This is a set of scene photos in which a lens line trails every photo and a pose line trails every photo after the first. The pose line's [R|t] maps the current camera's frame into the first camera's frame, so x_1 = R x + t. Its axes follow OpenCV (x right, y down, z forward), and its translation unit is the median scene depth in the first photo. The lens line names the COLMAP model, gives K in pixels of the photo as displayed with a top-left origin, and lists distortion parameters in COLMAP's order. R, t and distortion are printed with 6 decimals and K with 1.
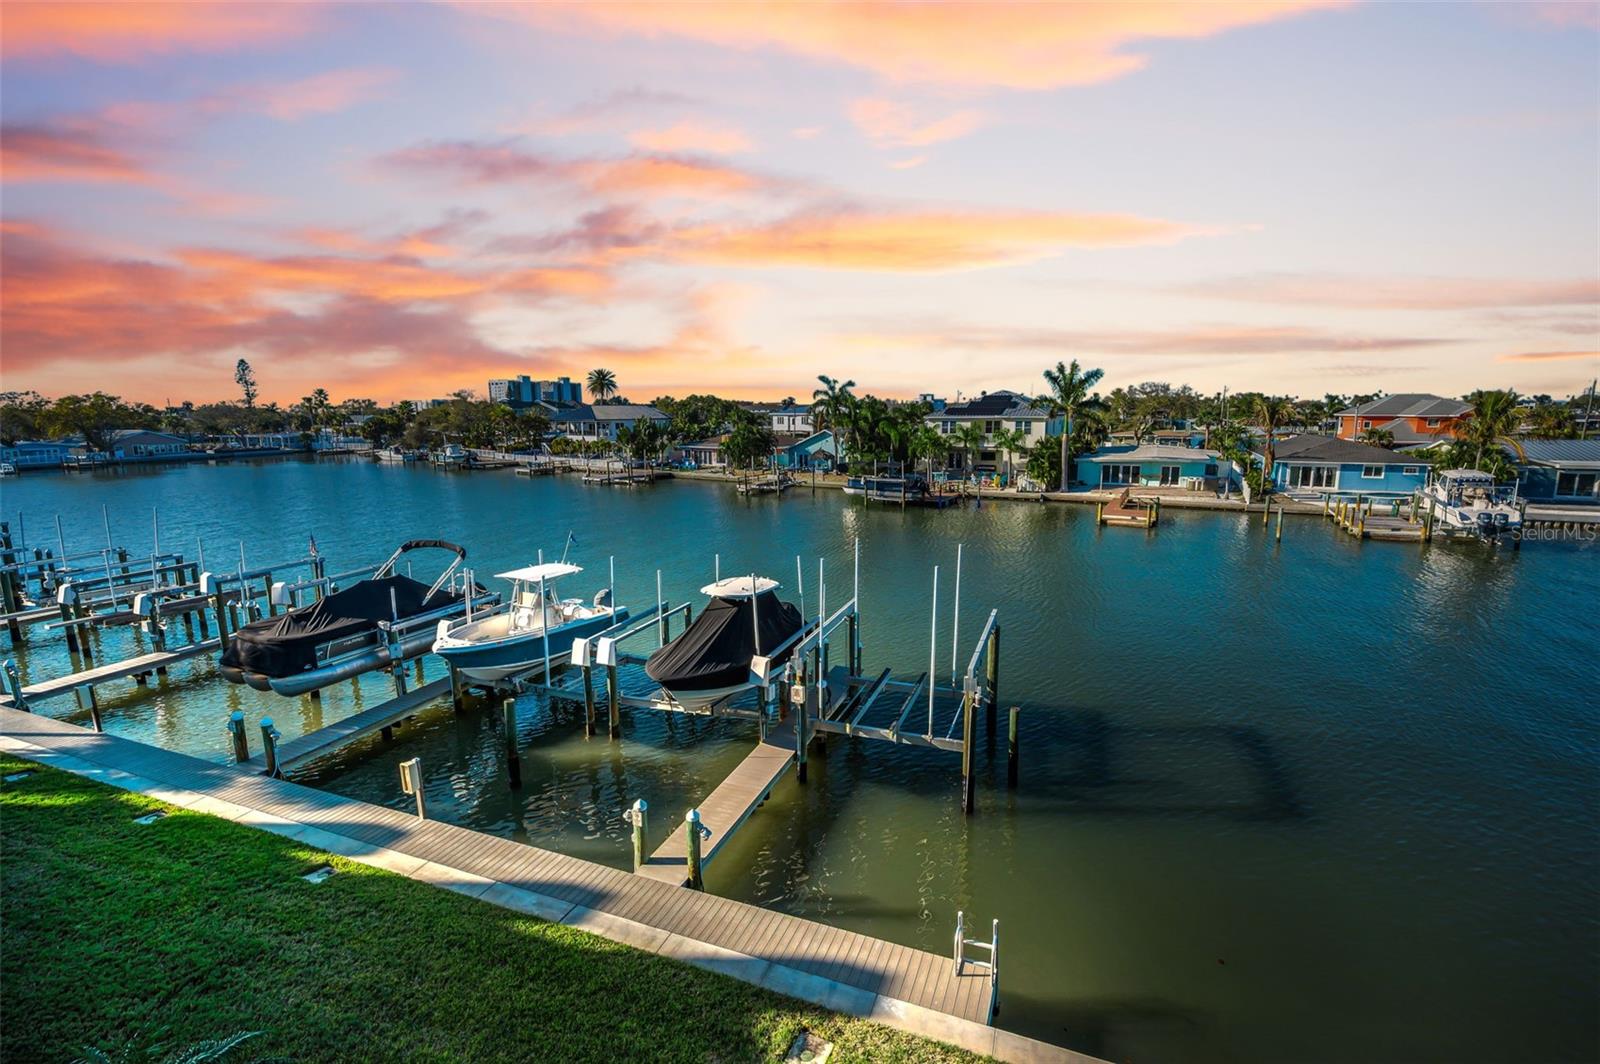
lens RADIAL K [[674.0, 0, 803.6], [0, 674.0, 530.7], [0, 0, 1]] dist [0.001959, -0.000476]
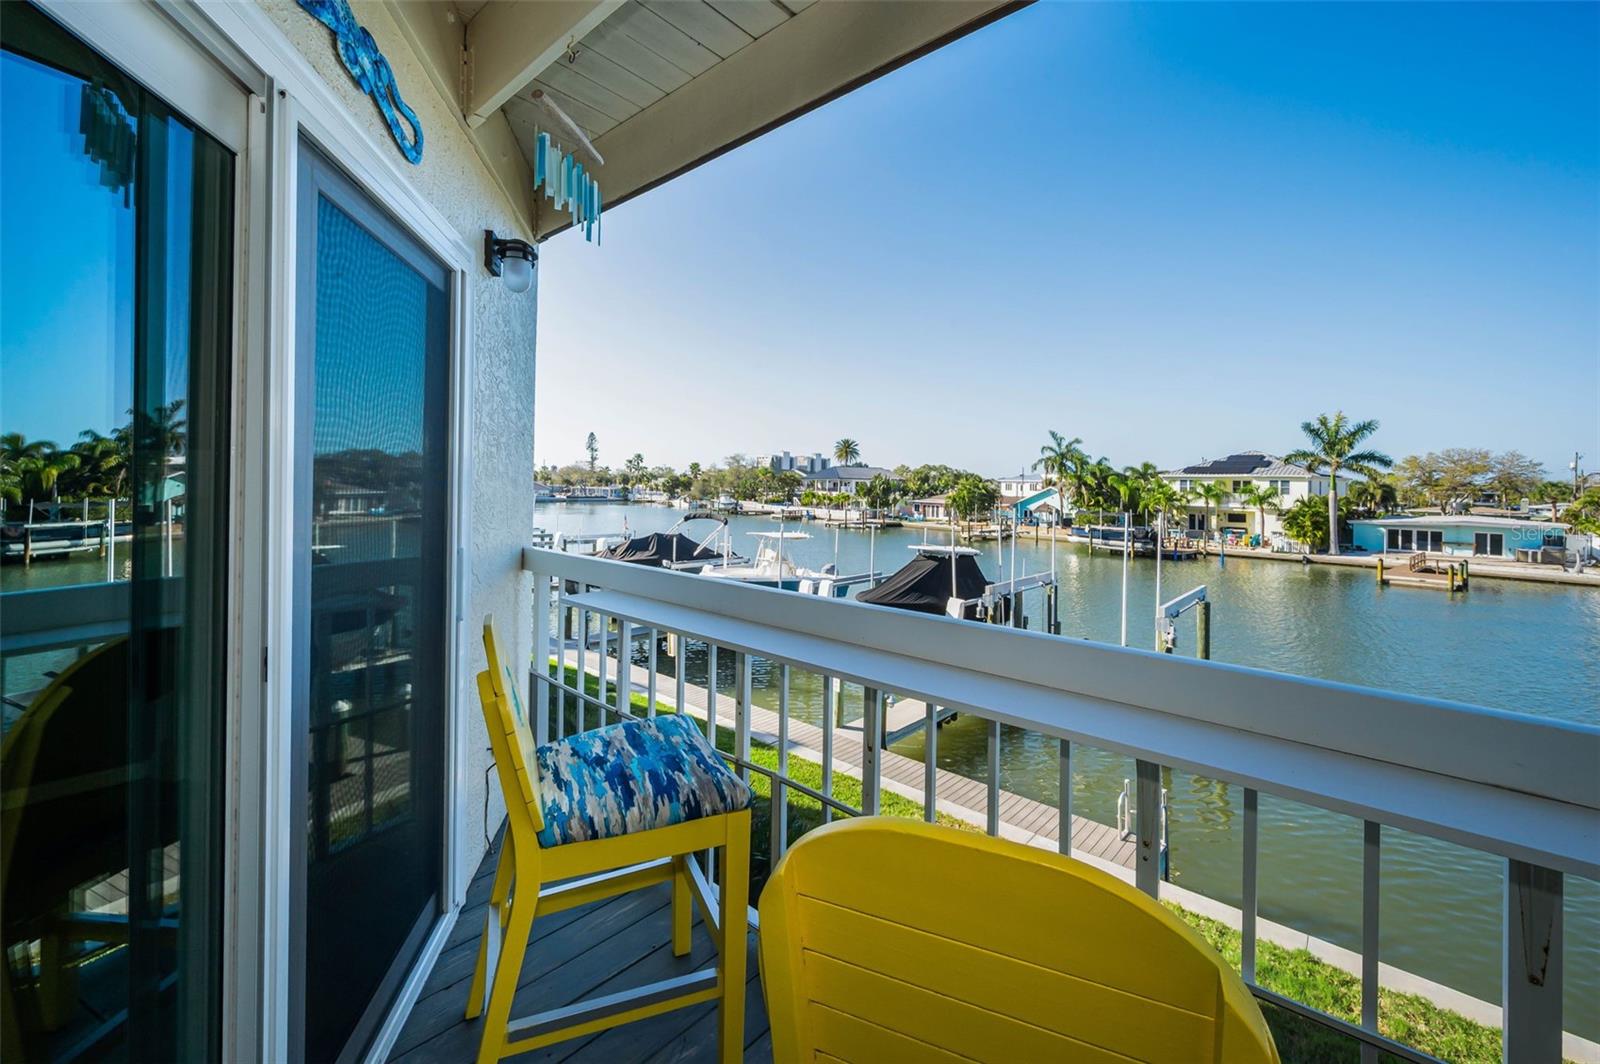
lens RADIAL K [[674.0, 0, 812.8], [0, 674.0, 545.8], [0, 0, 1]] dist [0.001959, -0.000476]
pose [[0.940819, 0.024248, -0.338042, 0.040884], [-0.084342, 0.982808, -0.164238, 0.141889], [0.328248, 0.183030, 0.926690, -0.058727]]
